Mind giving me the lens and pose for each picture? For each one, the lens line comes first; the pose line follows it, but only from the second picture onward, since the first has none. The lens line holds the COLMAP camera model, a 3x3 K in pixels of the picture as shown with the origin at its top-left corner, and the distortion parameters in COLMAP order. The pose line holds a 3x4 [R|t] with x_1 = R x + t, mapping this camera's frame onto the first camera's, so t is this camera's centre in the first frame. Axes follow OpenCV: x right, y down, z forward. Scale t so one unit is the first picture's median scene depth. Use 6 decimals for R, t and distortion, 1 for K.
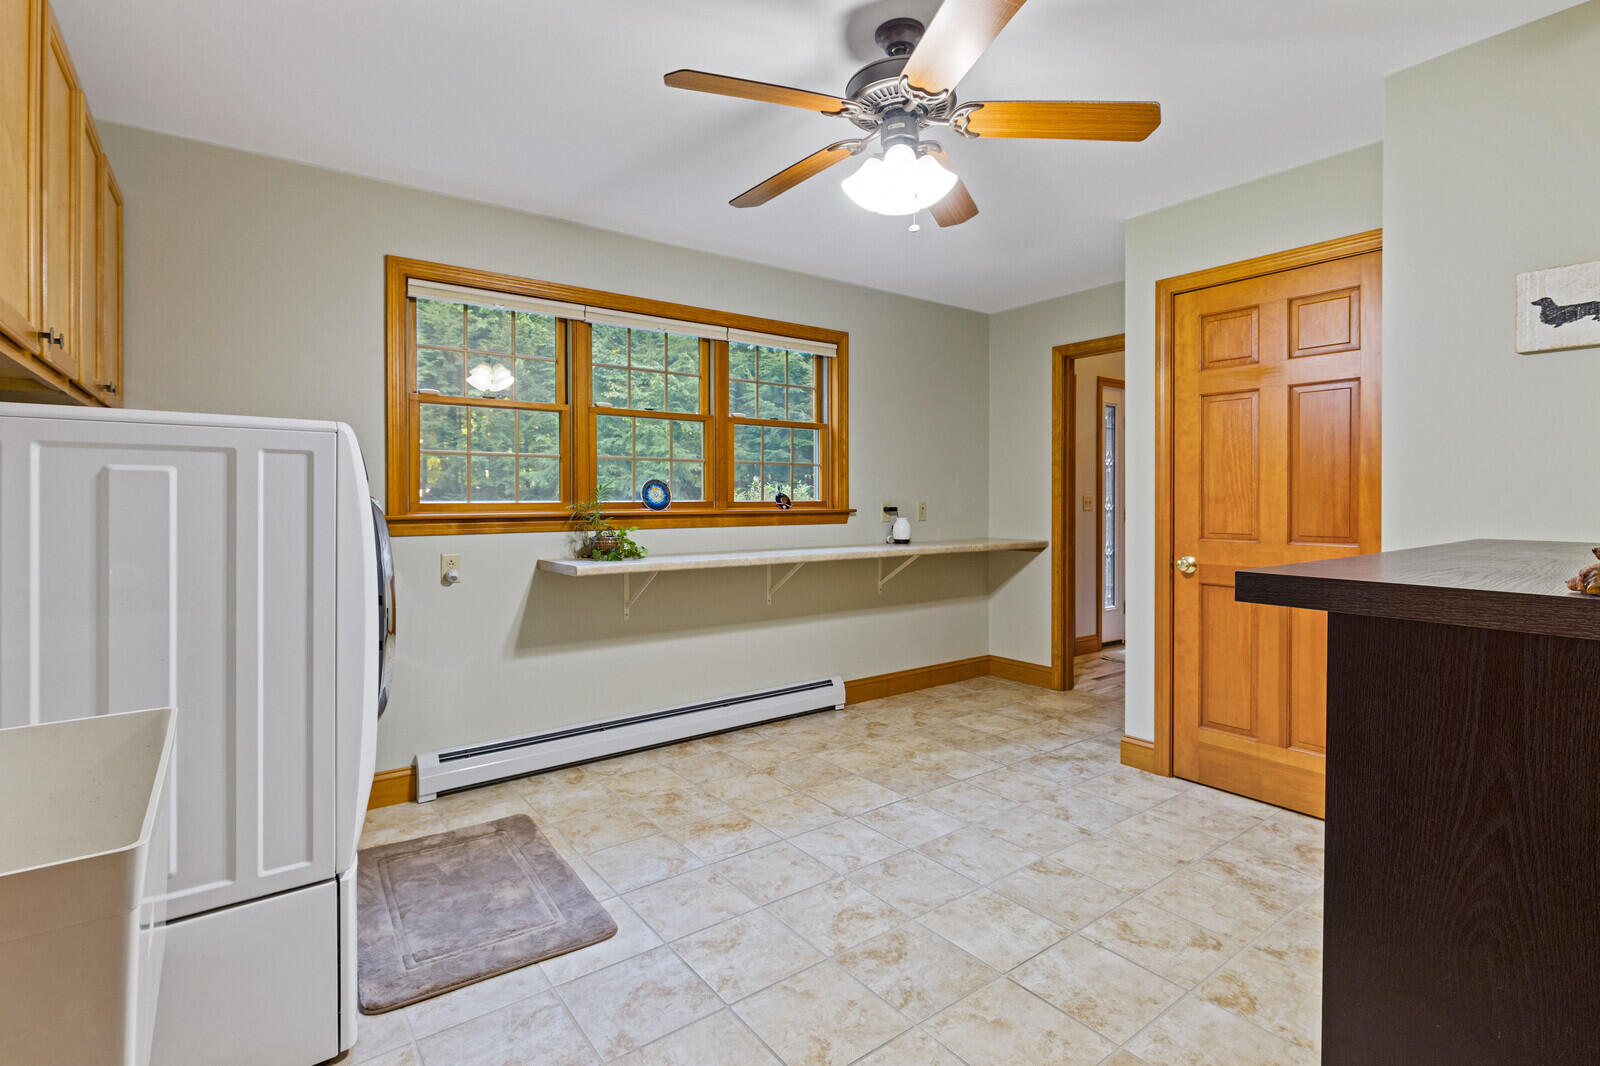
lens RADIAL K [[742.4, 0, 777.3], [0, 742.4, 495.9], [0, 0, 1]] dist [-0.004446, 0.000151]
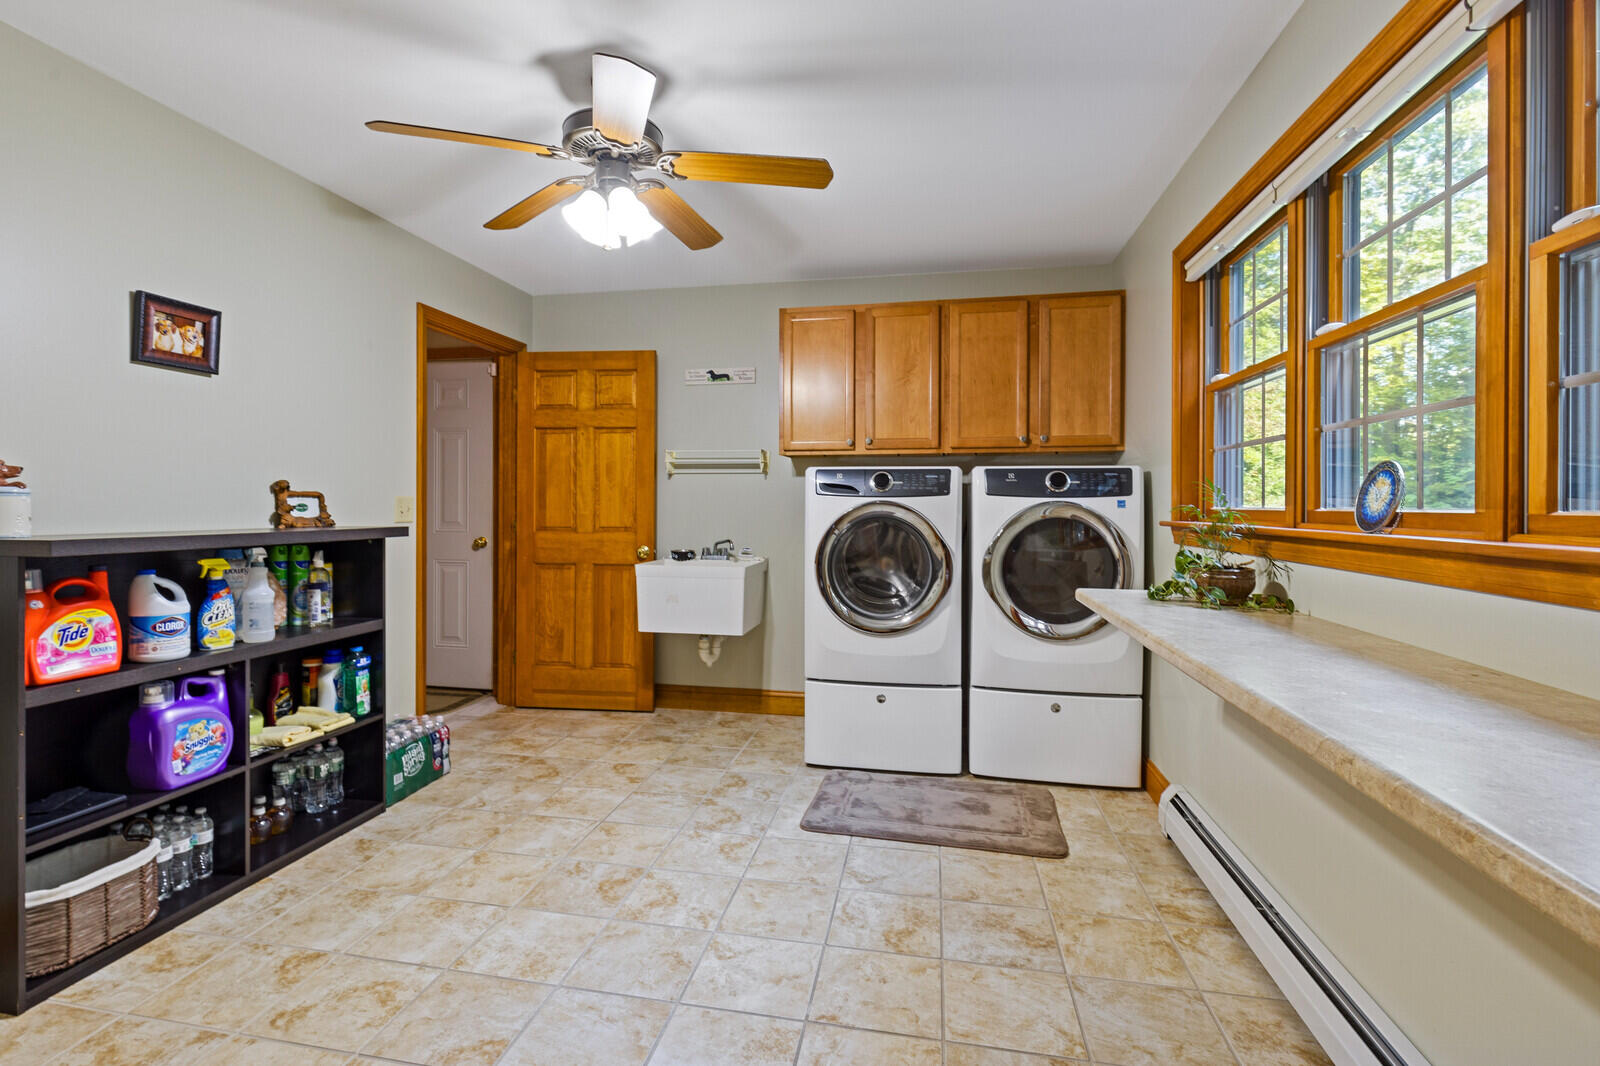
lens RADIAL K [[742.4, 0, 791.1], [0, 742.4, 516.8], [0, 0, 1]] dist [-0.004446, 0.000151]
pose [[-0.717540, 0.010086, -0.696444, 0.621254], [-0.001248, 0.999875, 0.015766, 0.003487], [0.696516, 0.012182, -0.717438, 1.663015]]
